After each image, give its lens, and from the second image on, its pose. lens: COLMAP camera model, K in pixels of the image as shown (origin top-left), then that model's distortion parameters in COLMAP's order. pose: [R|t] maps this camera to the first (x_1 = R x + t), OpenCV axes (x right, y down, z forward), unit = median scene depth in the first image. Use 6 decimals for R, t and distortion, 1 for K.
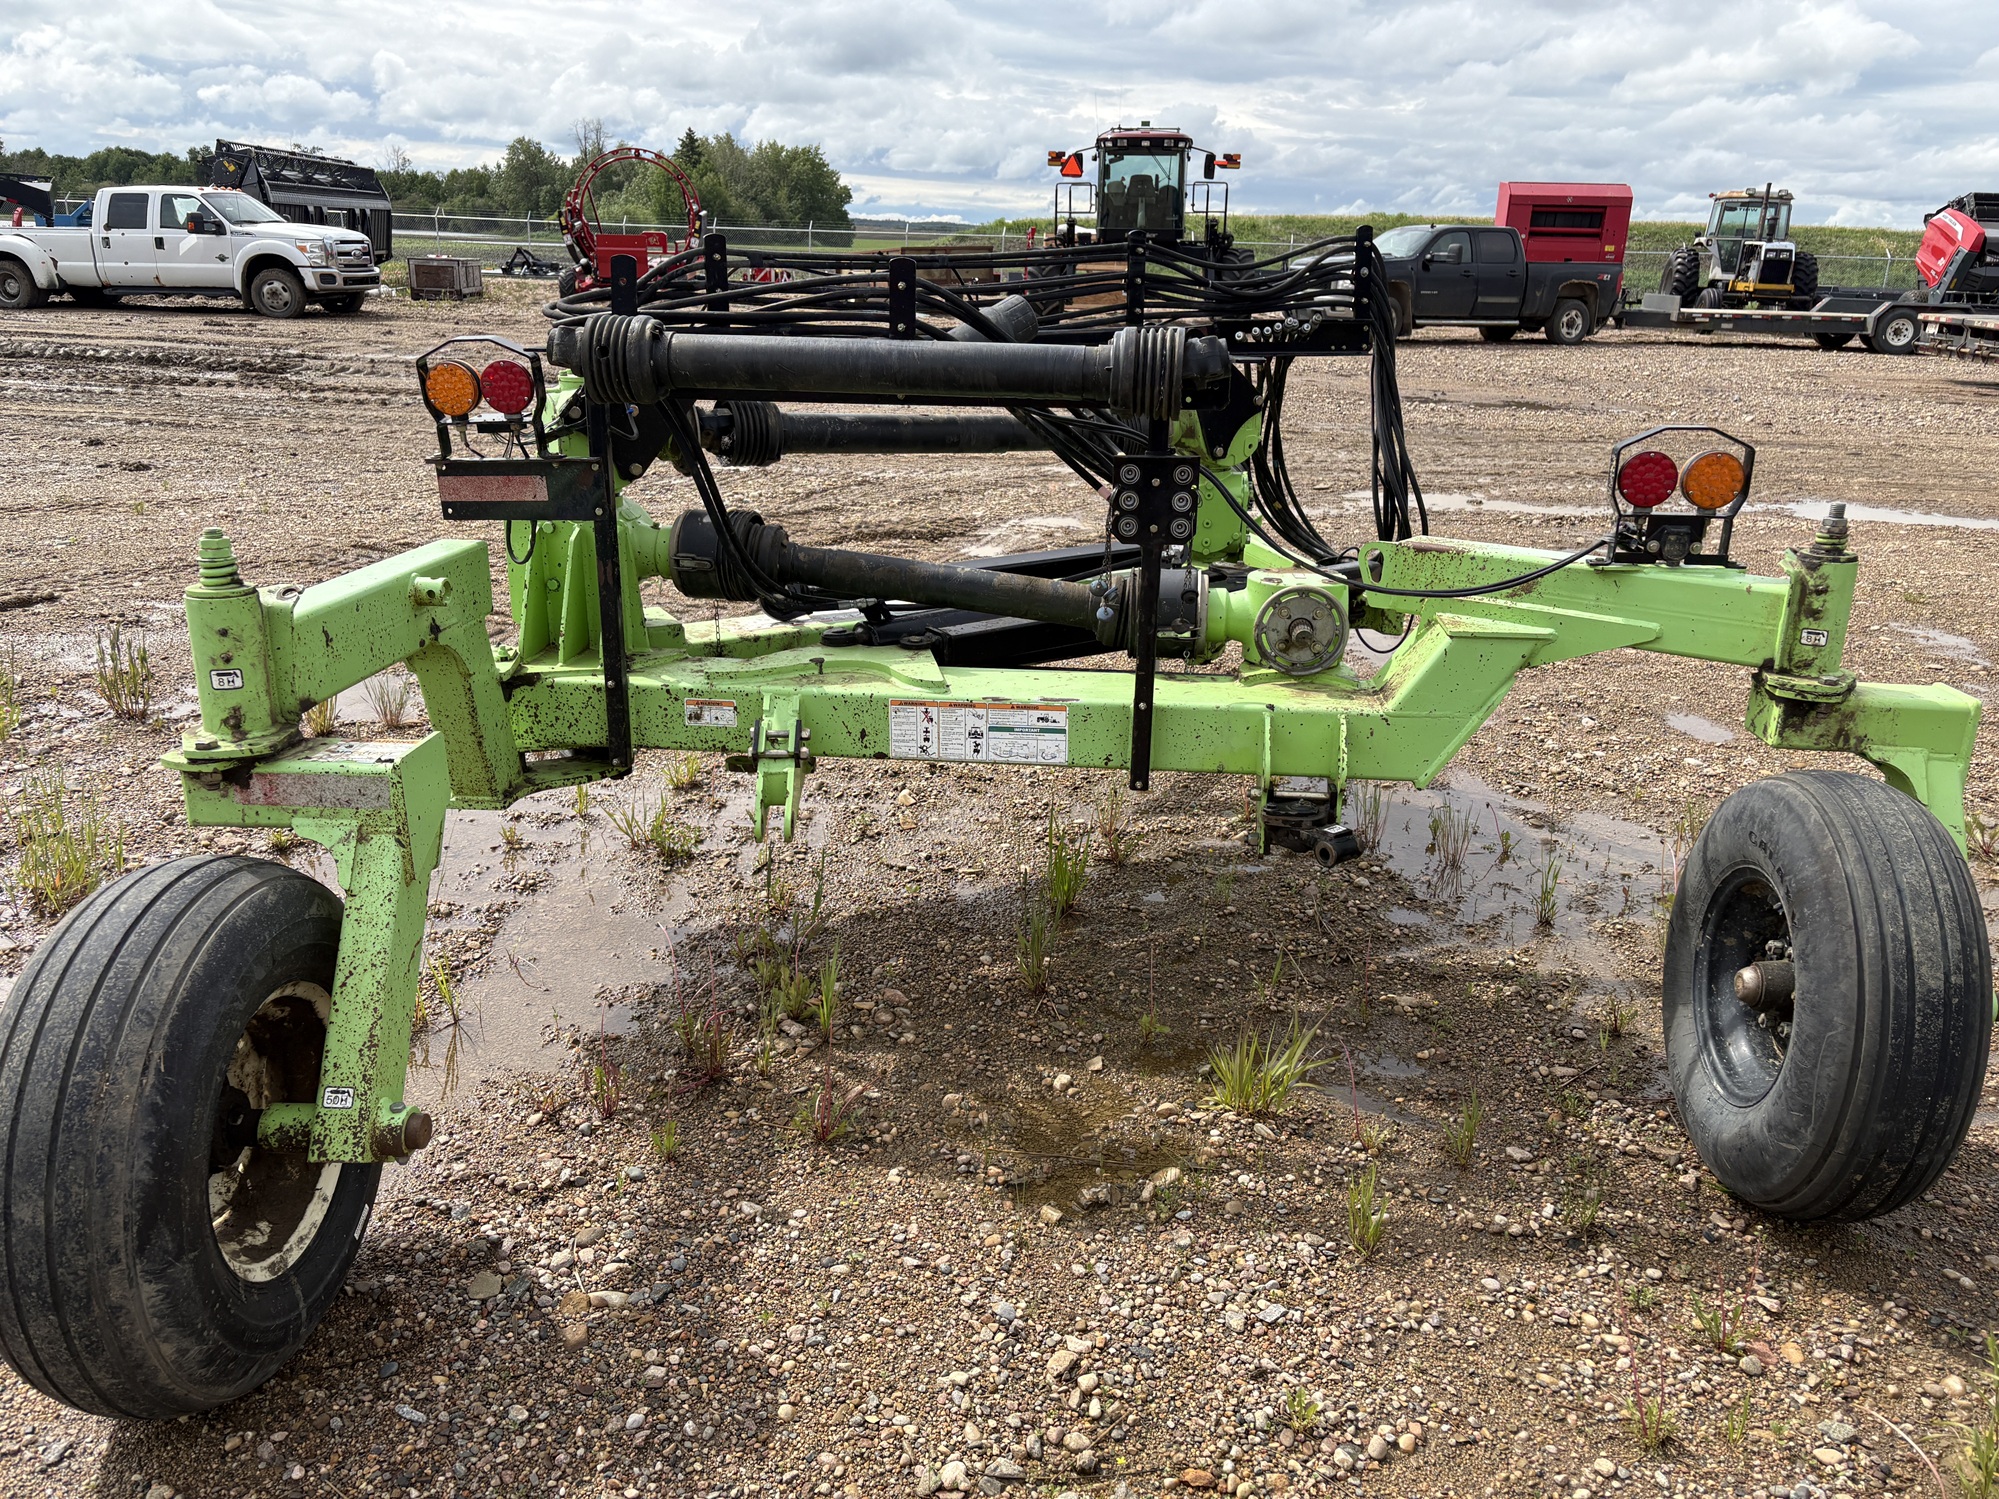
lens RADIAL K [[1502.0, 0, 1012.2], [0, 1502.0, 753.3], [0, 0, 1]] dist [0.057693, -0.053025]
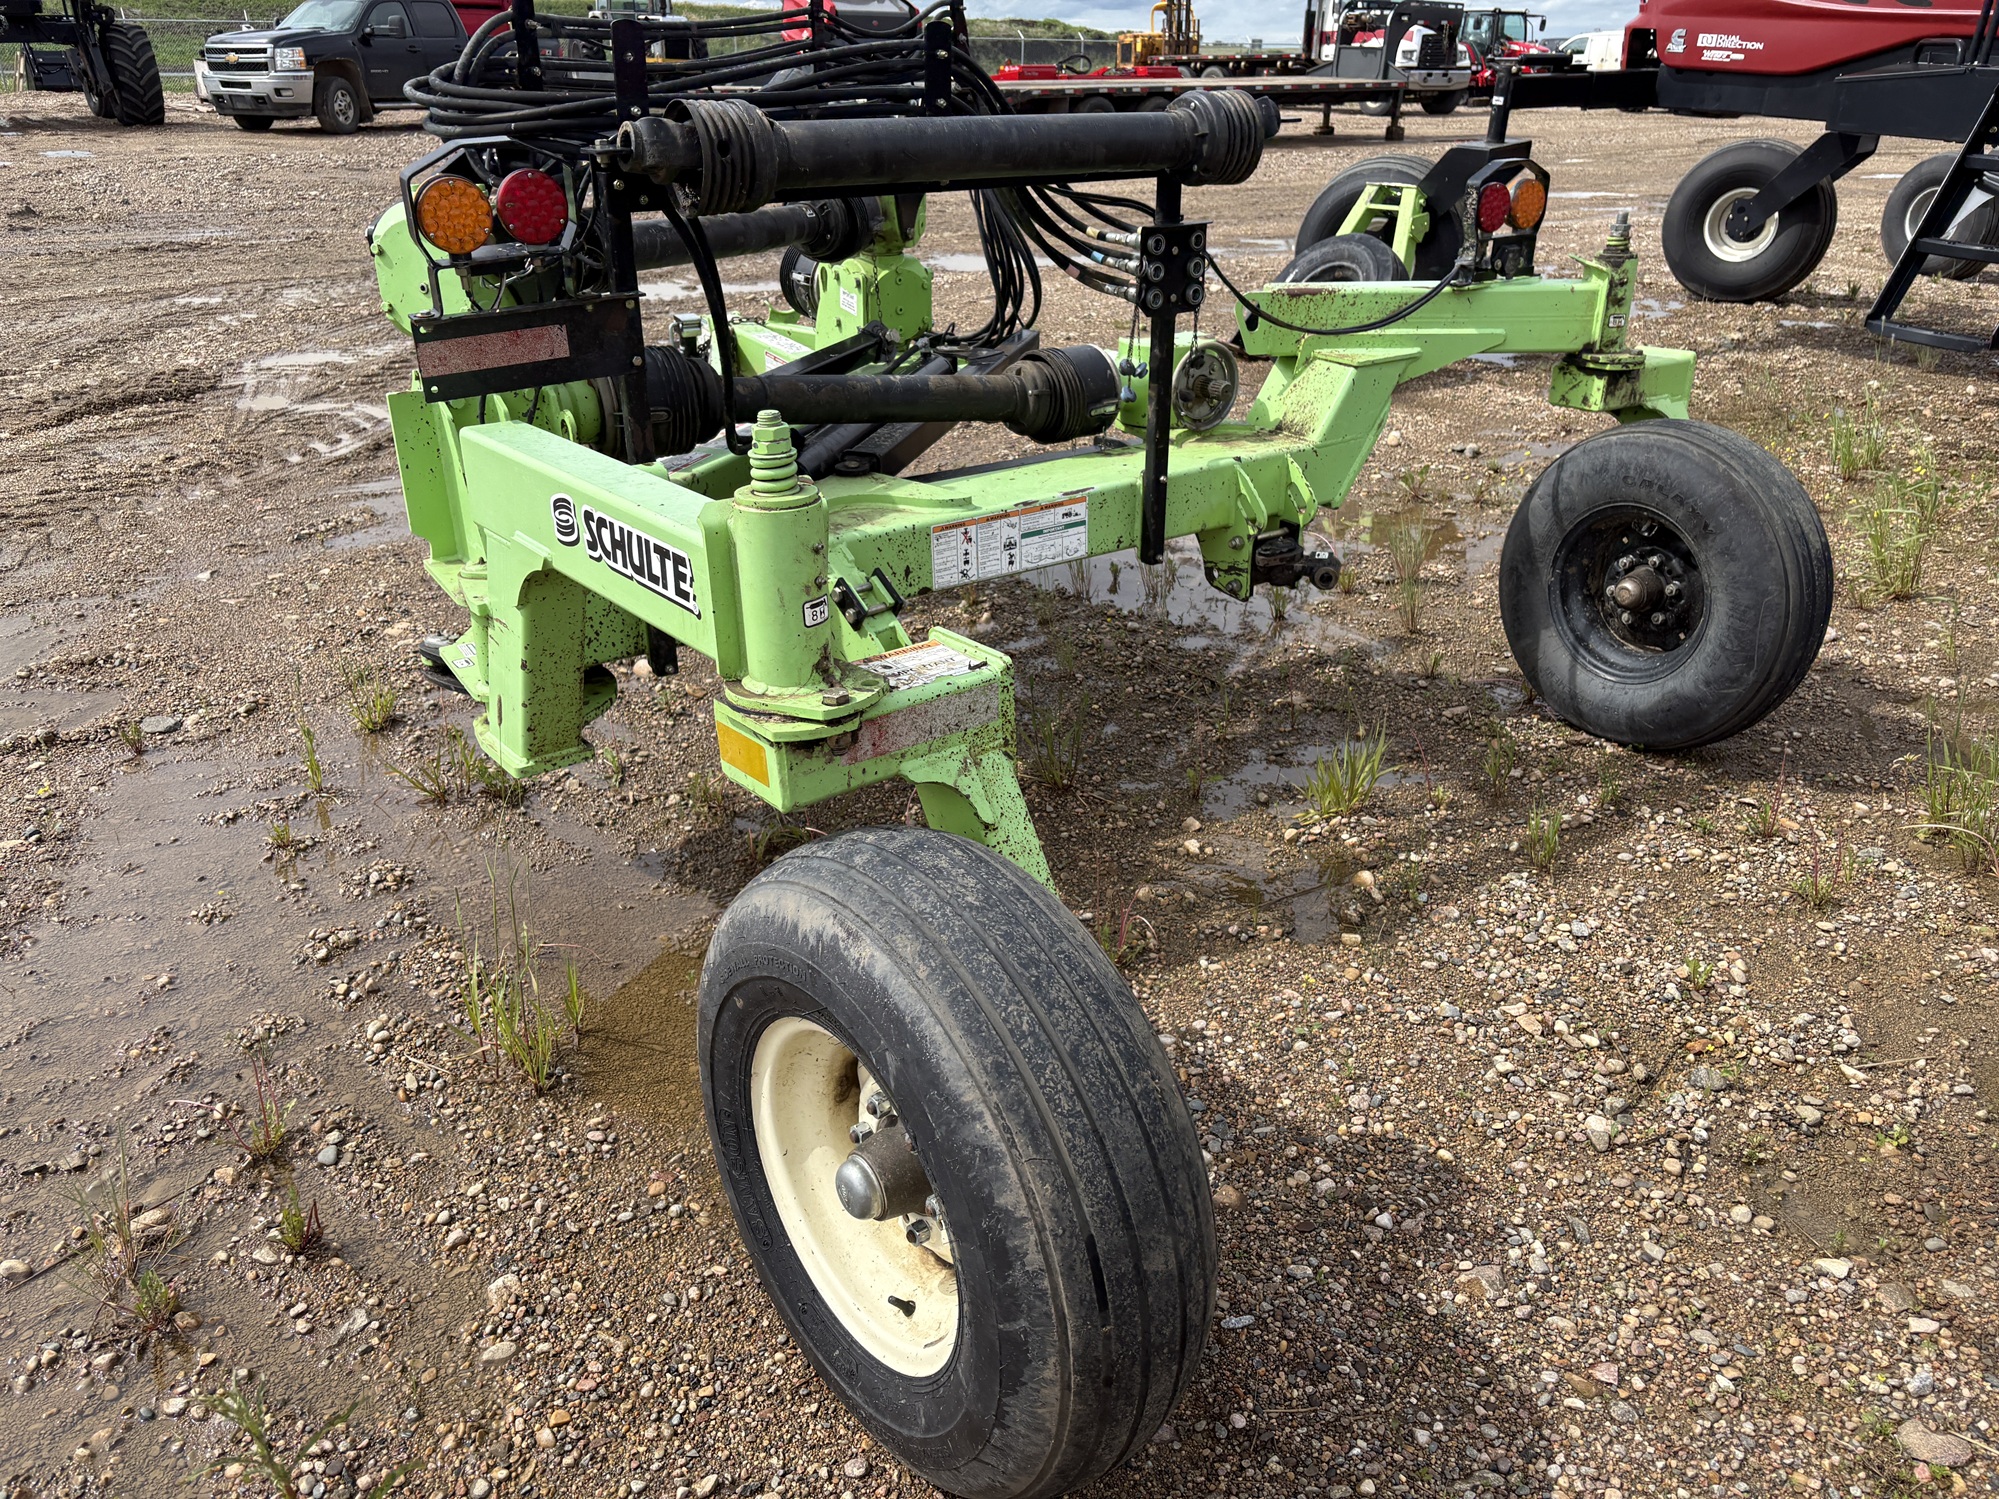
lens RADIAL K [[1497.9, 0, 1045.1], [0, 1497.9, 749.0], [0, 0, 1]] dist [0.024622, 0.001715]
pose [[0.763053, -0.289072, 0.578090, -0.603246], [0.213664, 0.956943, 0.196489, -0.071951], [-0.609999, -0.026414, 0.791962, 0.229815]]
